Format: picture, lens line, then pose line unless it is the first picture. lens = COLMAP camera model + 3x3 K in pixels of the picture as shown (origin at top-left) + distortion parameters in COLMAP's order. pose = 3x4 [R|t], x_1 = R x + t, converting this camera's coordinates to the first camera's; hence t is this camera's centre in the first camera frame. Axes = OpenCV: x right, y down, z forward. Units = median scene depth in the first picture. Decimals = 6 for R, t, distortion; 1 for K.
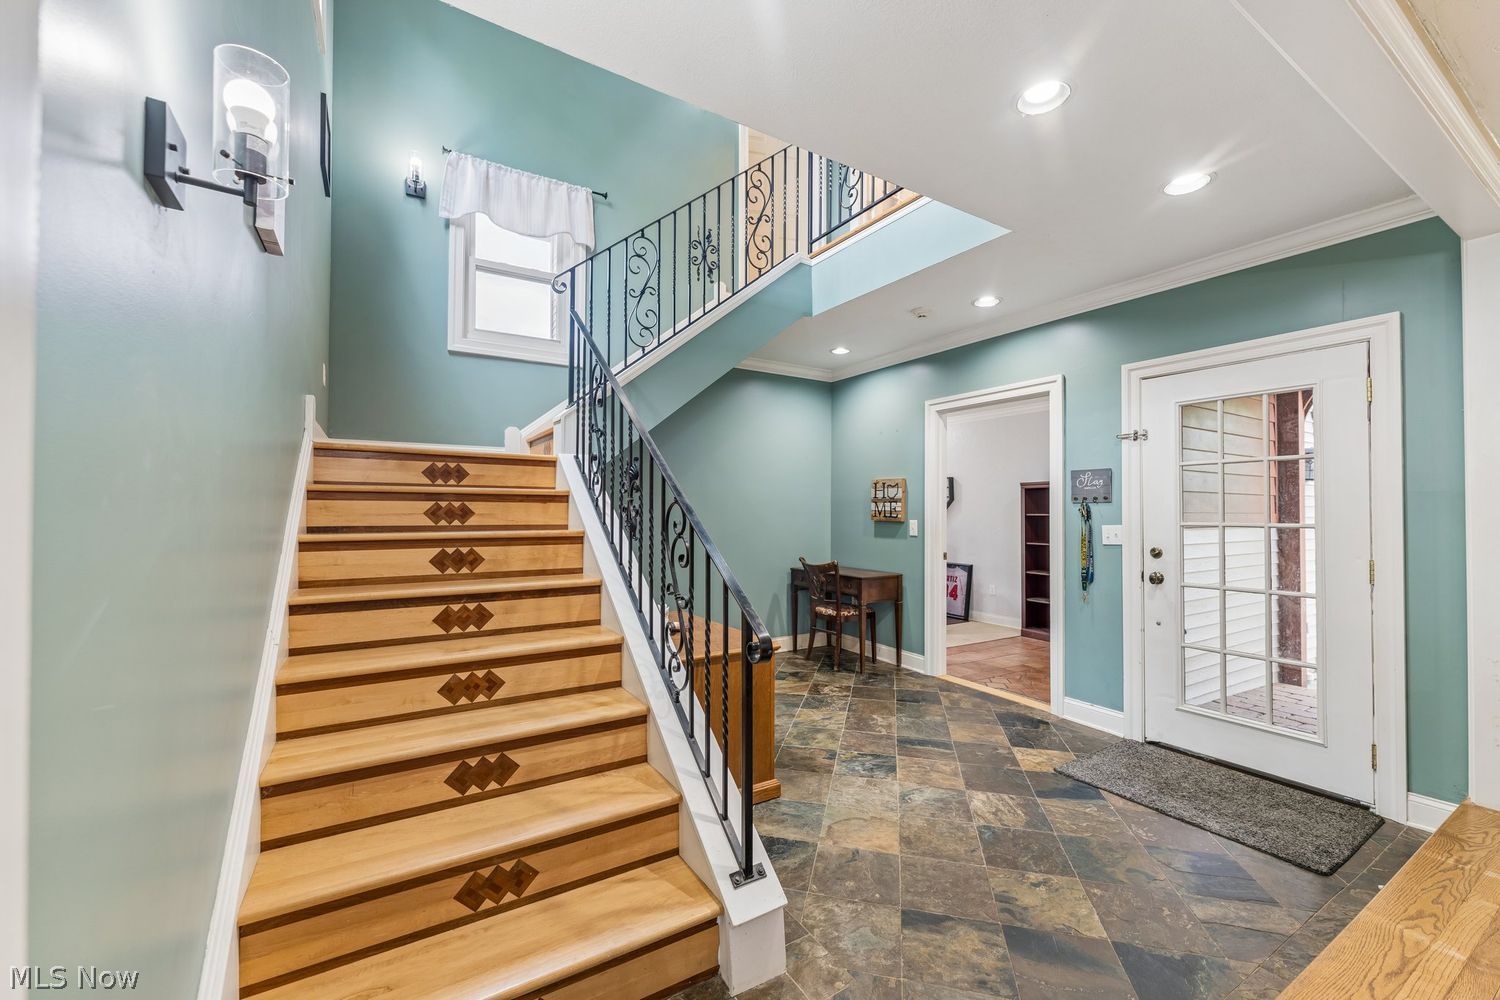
lens RADIAL K [[602.7, 0, 749.2], [0, 602.7, 506.7], [0, 0, 1]] dist [0.002915, -0.000764]
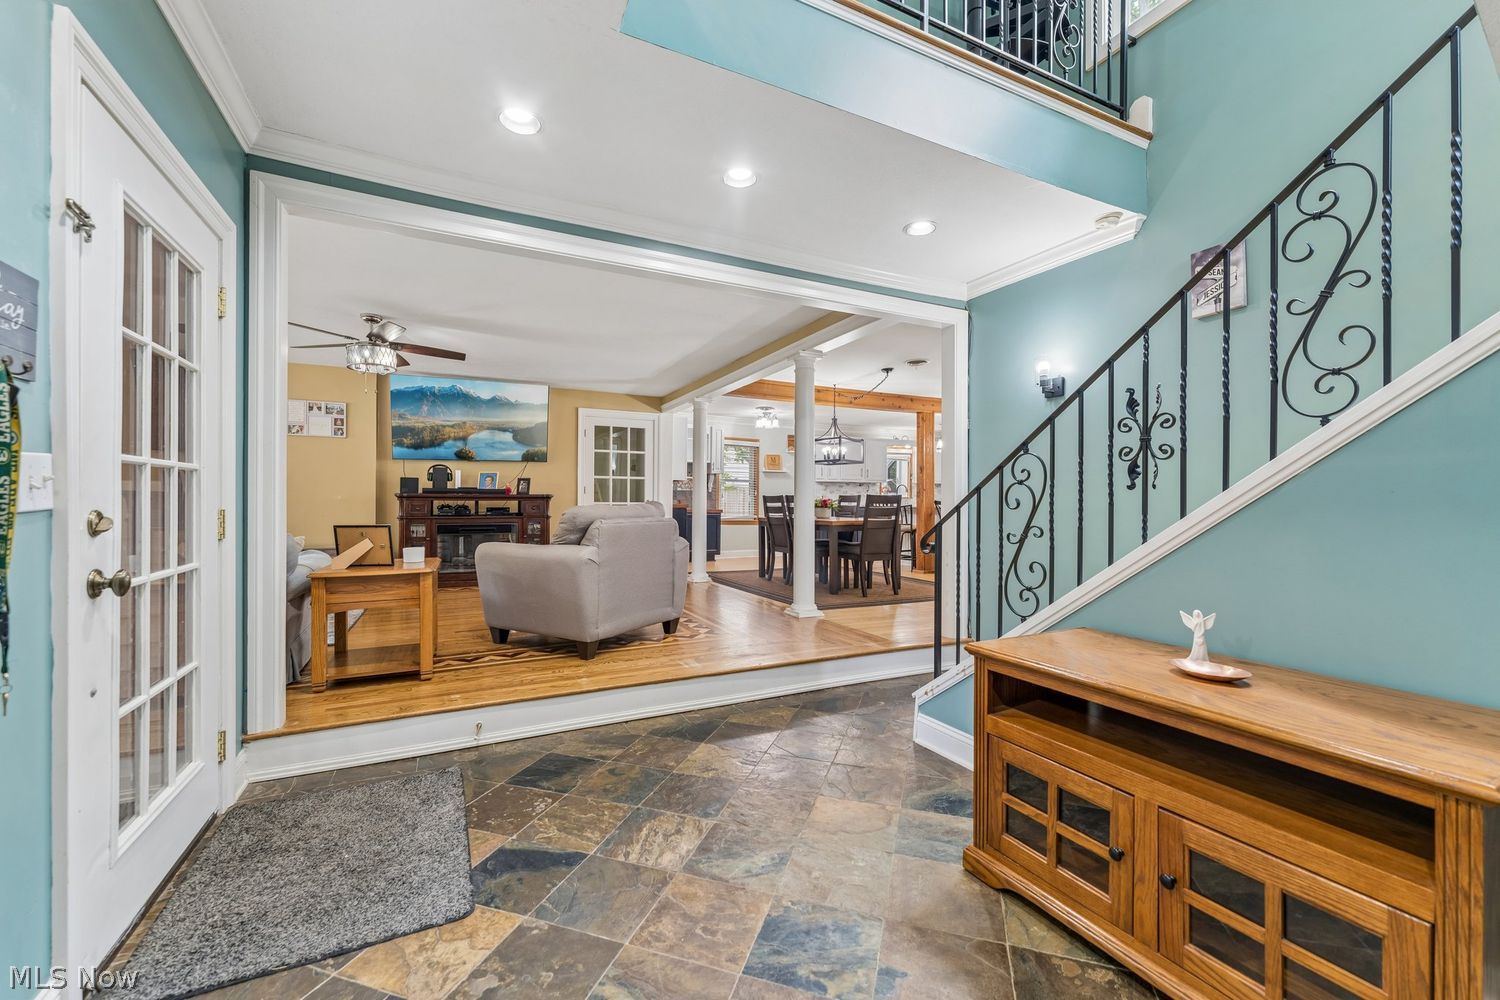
lens RADIAL K [[602.7, 0, 750.2], [0, 602.7, 497.4], [0, 0, 1]] dist [0.002915, -0.000764]
pose [[-0.996411, -0.006049, 0.084432, 0.194906], [-0.007367, 0.999856, -0.015309, 0.063940], [-0.084327, -0.015876, -0.996312, 1.404987]]
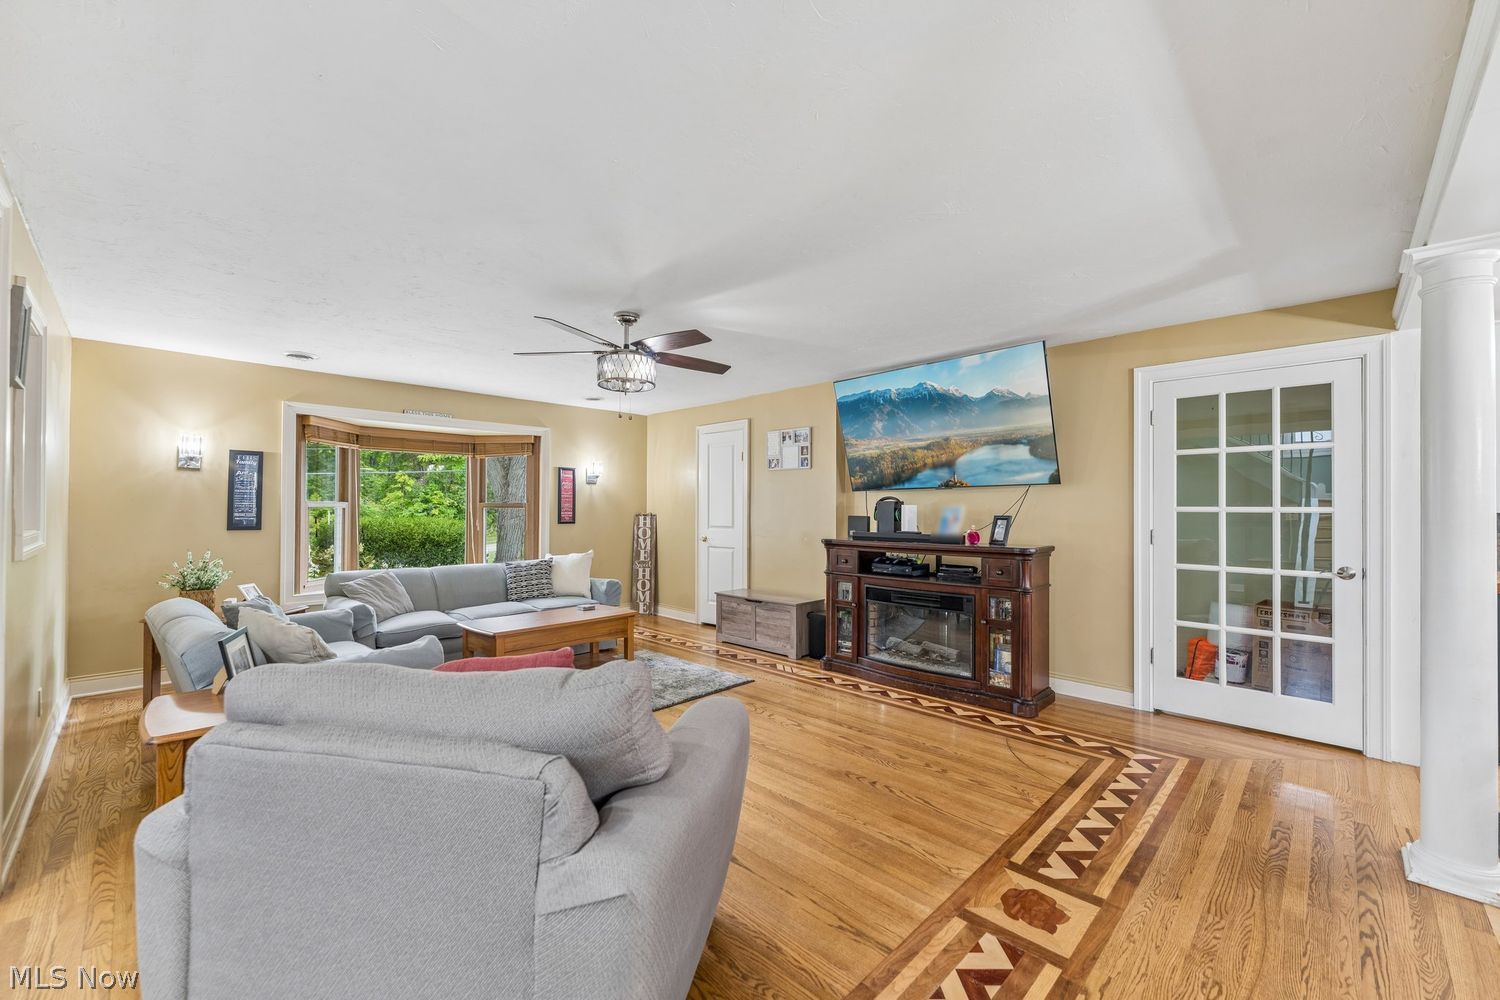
lens RADIAL K [[602.7, 0, 750.7], [0, 602.7, 497.8], [0, 0, 1]] dist [0.002915, -0.000764]
pose [[-0.249181, 0.011994, 0.968383, 0.130632], [-0.010955, 0.999824, -0.015202, -0.045810], [-0.968395, -0.014397, -0.249006, 0.104106]]
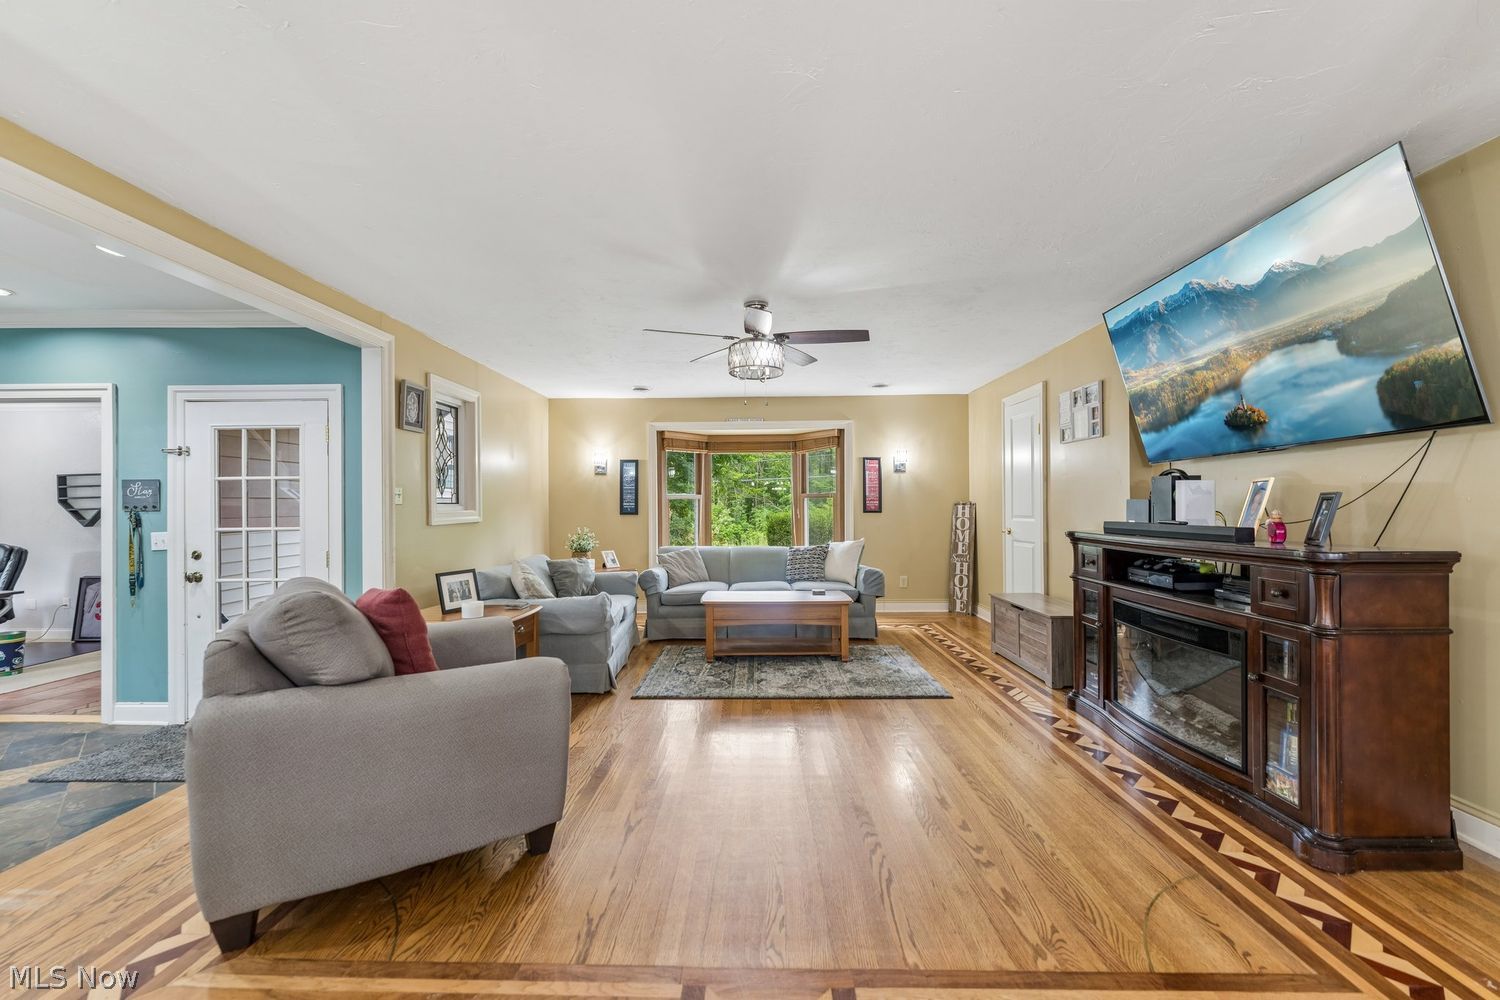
lens RADIAL K [[602.7, 0, 743.3], [0, 602.7, 504.1], [0, 0, 1]] dist [0.002915, -0.000764]
pose [[0.538298, -0.006054, 0.842733, 0.282240], [0.002470, 0.999981, 0.005606, -0.025653], [-0.842751, -0.000936, 0.538303, -0.513510]]
